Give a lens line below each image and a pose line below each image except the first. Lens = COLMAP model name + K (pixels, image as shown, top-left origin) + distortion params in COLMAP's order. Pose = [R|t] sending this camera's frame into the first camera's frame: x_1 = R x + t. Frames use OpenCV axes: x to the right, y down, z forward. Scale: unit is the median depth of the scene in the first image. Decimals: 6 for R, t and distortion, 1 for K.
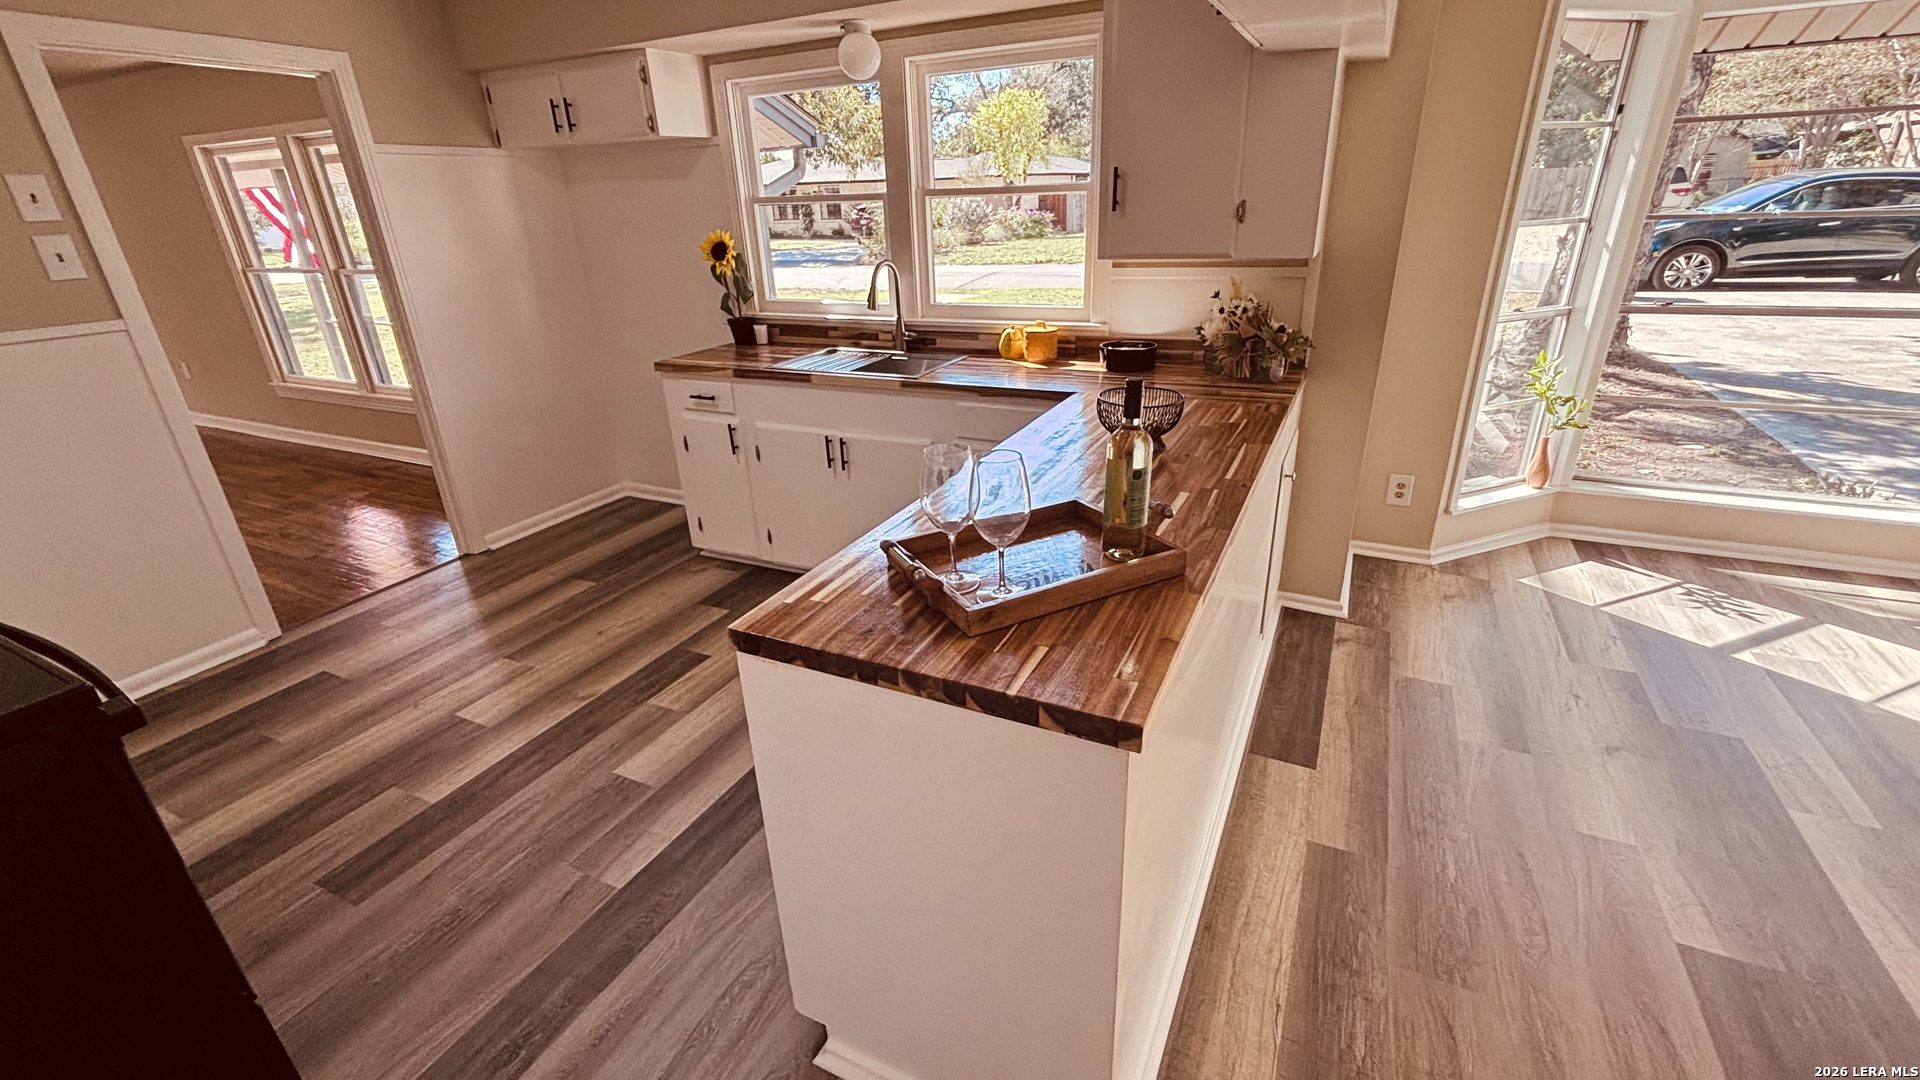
lens RADIAL K [[805.3, 0, 960.0], [0, 805.3, 540.0], [0, 0, 1]] dist [-0.016206, 0.009028]
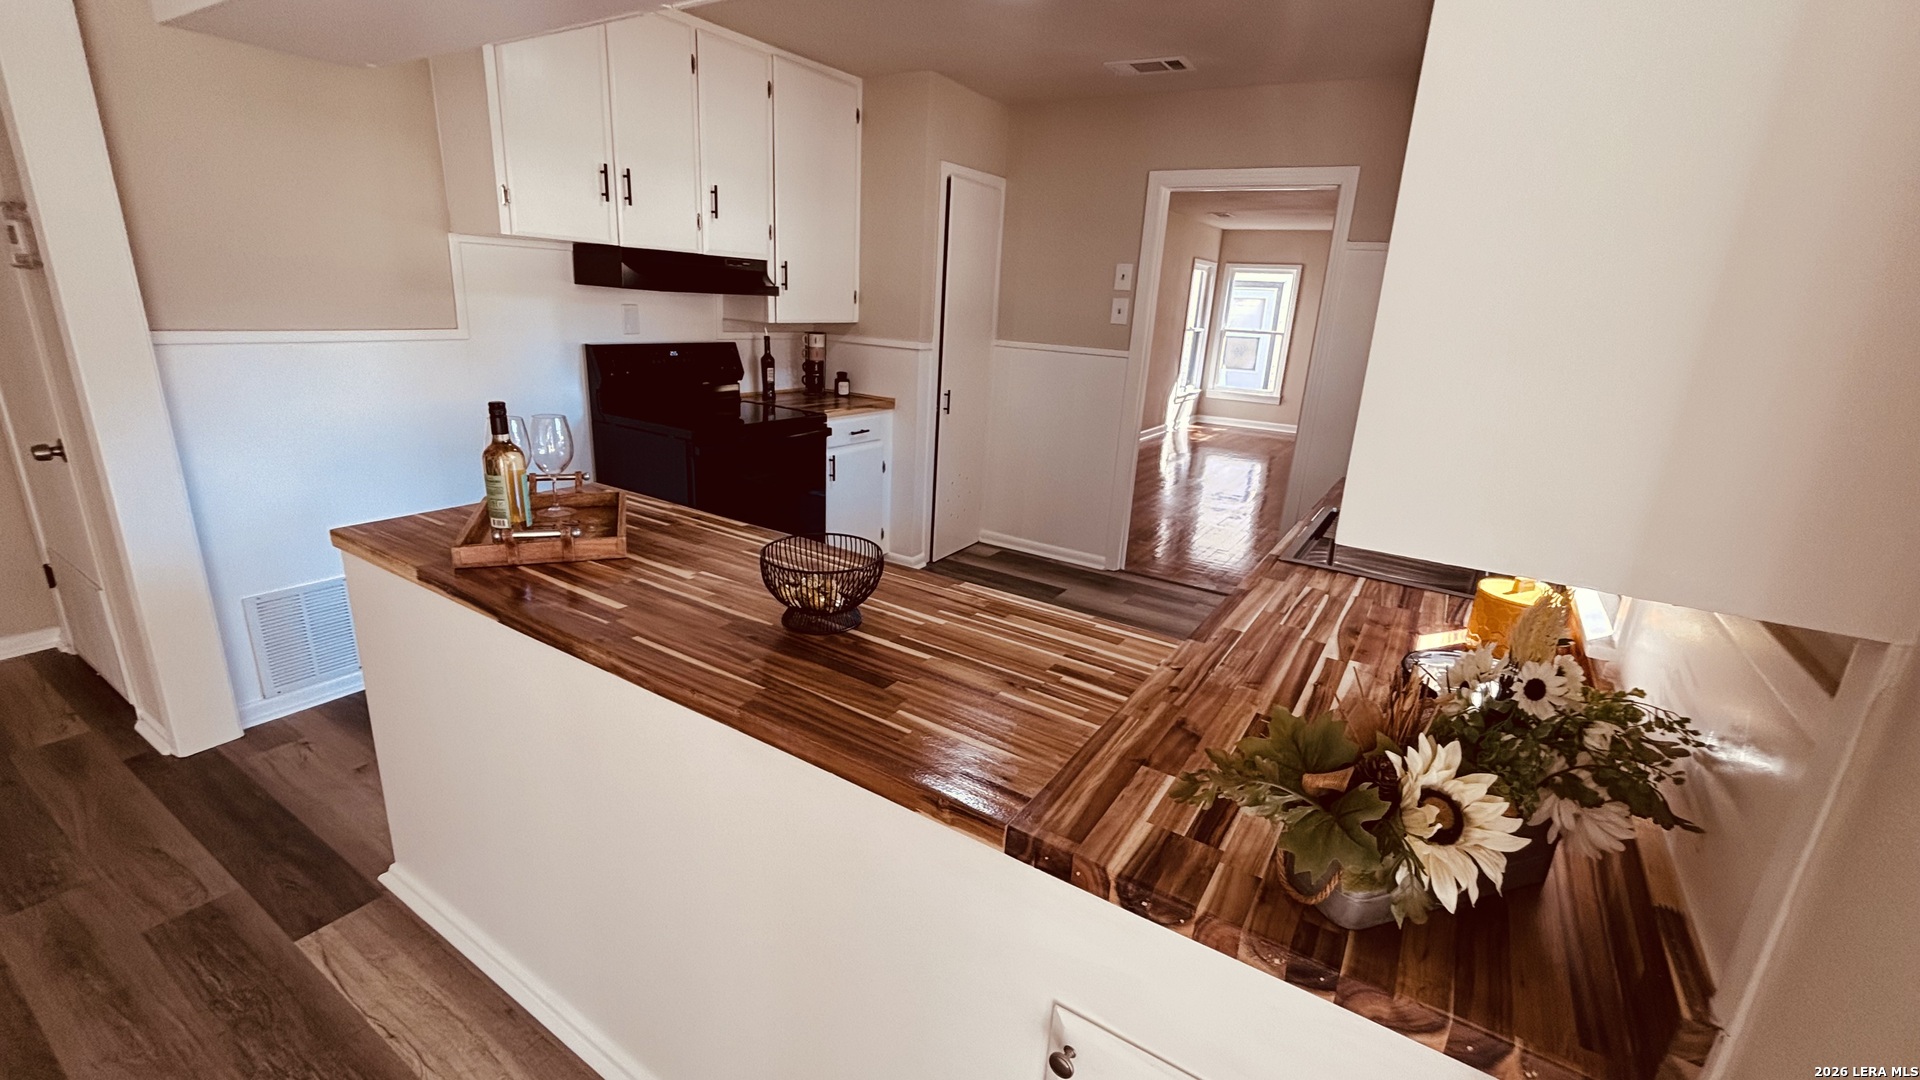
lens RADIAL K [[795.4, 0, 952.6], [0, 795.4, 551.4], [0, 0, 1]] dist [-0.001448, -0.000095]
pose [[-0.126709, 0.332443, -0.934573, 0.551397], [-0.431046, 0.830108, 0.353724, -0.309616], [0.893389, 0.447664, 0.038116, 0.703538]]
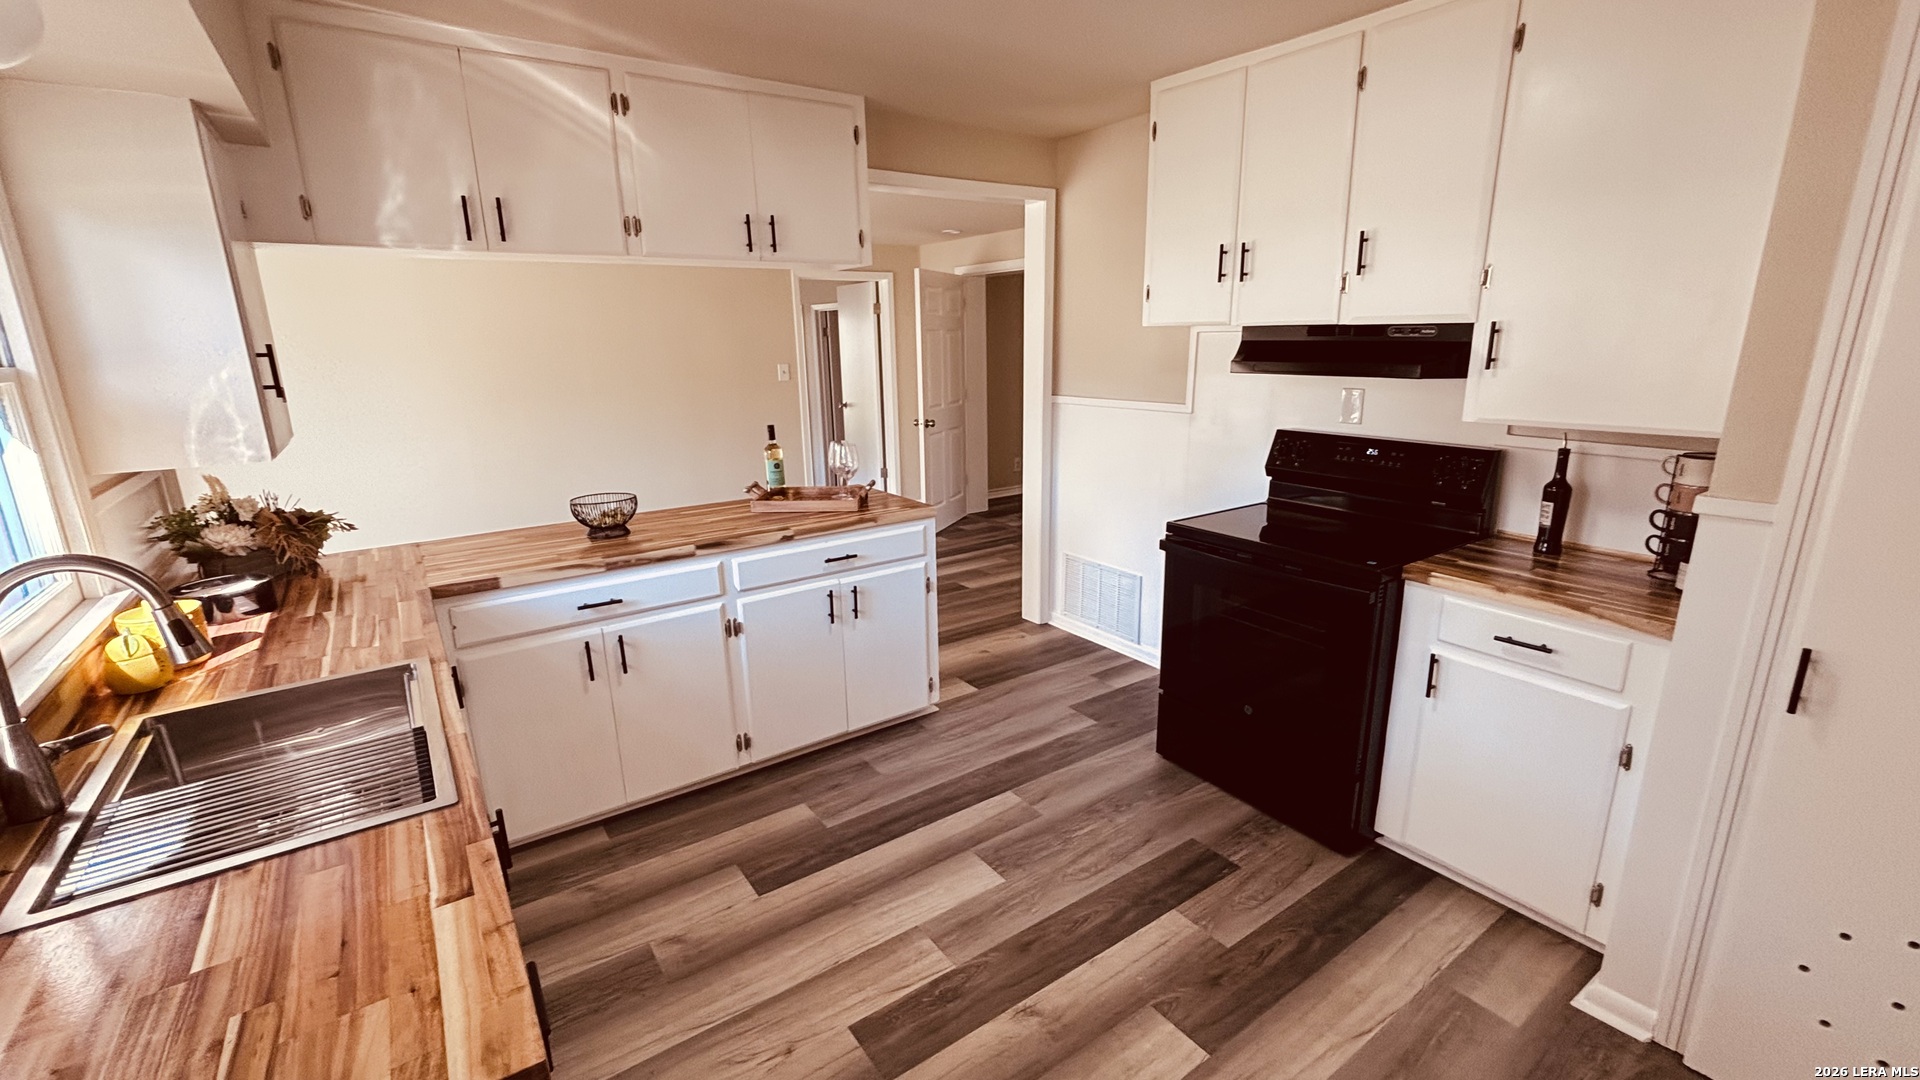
lens RADIAL K [[805.3, 0, 960.0], [0, 805.3, 540.0], [0, 0, 1]] dist [-0.016206, 0.009028]
pose [[-0.876939, -0.070025, 0.475473, -0.646371], [0.231289, 0.805740, 0.545242, -0.483745], [-0.421288, 0.588115, -0.690389, 1.139444]]
